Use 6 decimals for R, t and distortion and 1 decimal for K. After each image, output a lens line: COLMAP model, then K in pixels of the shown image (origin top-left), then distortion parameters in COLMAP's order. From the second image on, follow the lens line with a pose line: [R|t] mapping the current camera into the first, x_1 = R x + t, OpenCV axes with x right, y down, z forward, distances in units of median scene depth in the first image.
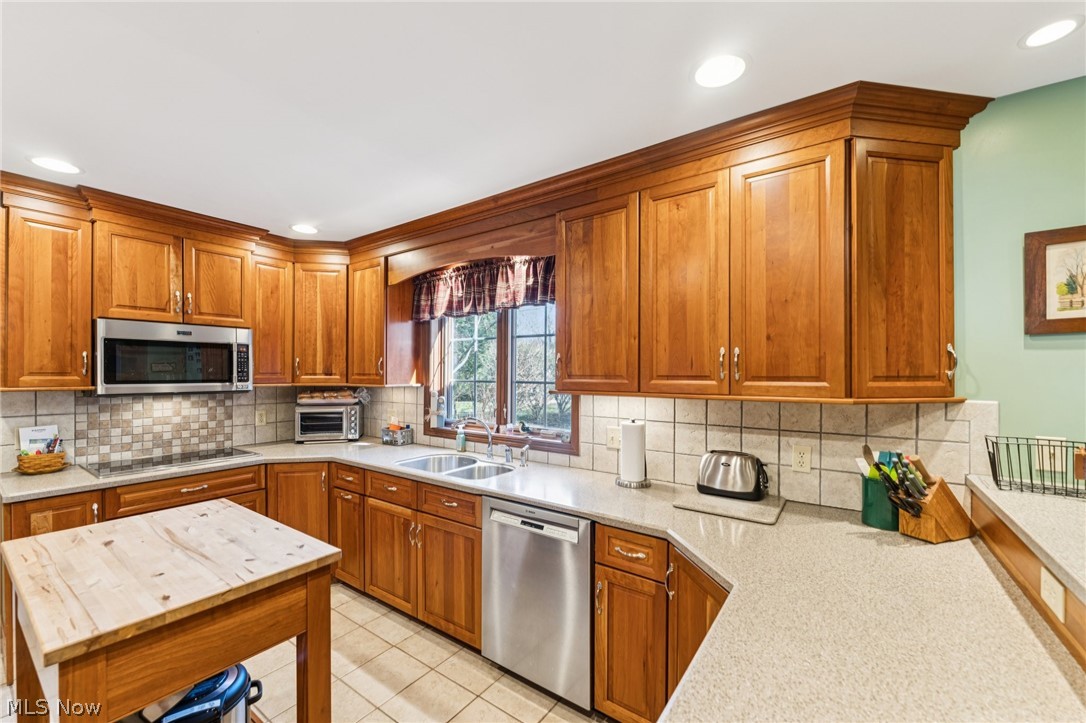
lens RADIAL K [[435.3, 0, 535.2], [0, 435.3, 374.4], [0, 0, 1]] dist [-0.001390, -0.000212]
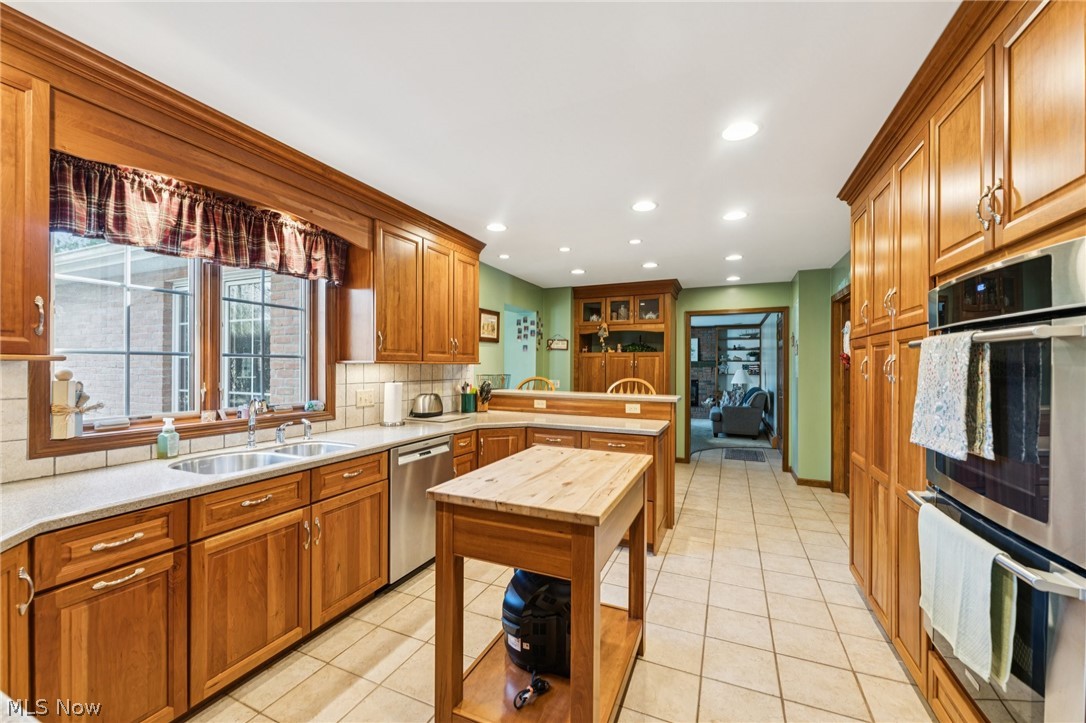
lens RADIAL K [[435.3, 0, 544.3], [0, 435.3, 362.7], [0, 0, 1]] dist [-0.001390, -0.000212]
pose [[-0.219964, 0.000940, 0.975507, -0.969682], [-0.003841, 0.999991, -0.001829, 0.031633], [-0.975500, -0.004149, -0.219959, 0.607695]]
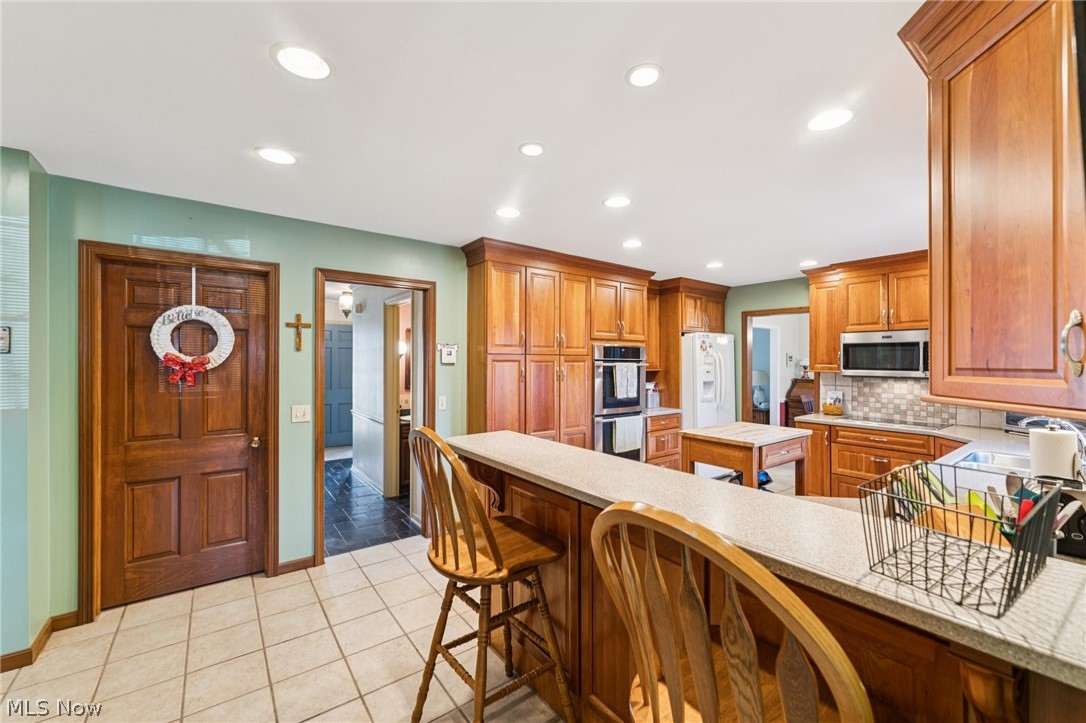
lens RADIAL K [[435.3, 0, 546.1], [0, 435.3, 355.6], [0, 0, 1]] dist [-0.001390, -0.000212]
pose [[-0.289477, -0.014320, -0.957078, 0.880299], [-0.010928, 0.999872, -0.011655, -0.000427], [0.957123, 0.007086, -0.289596, 0.279003]]
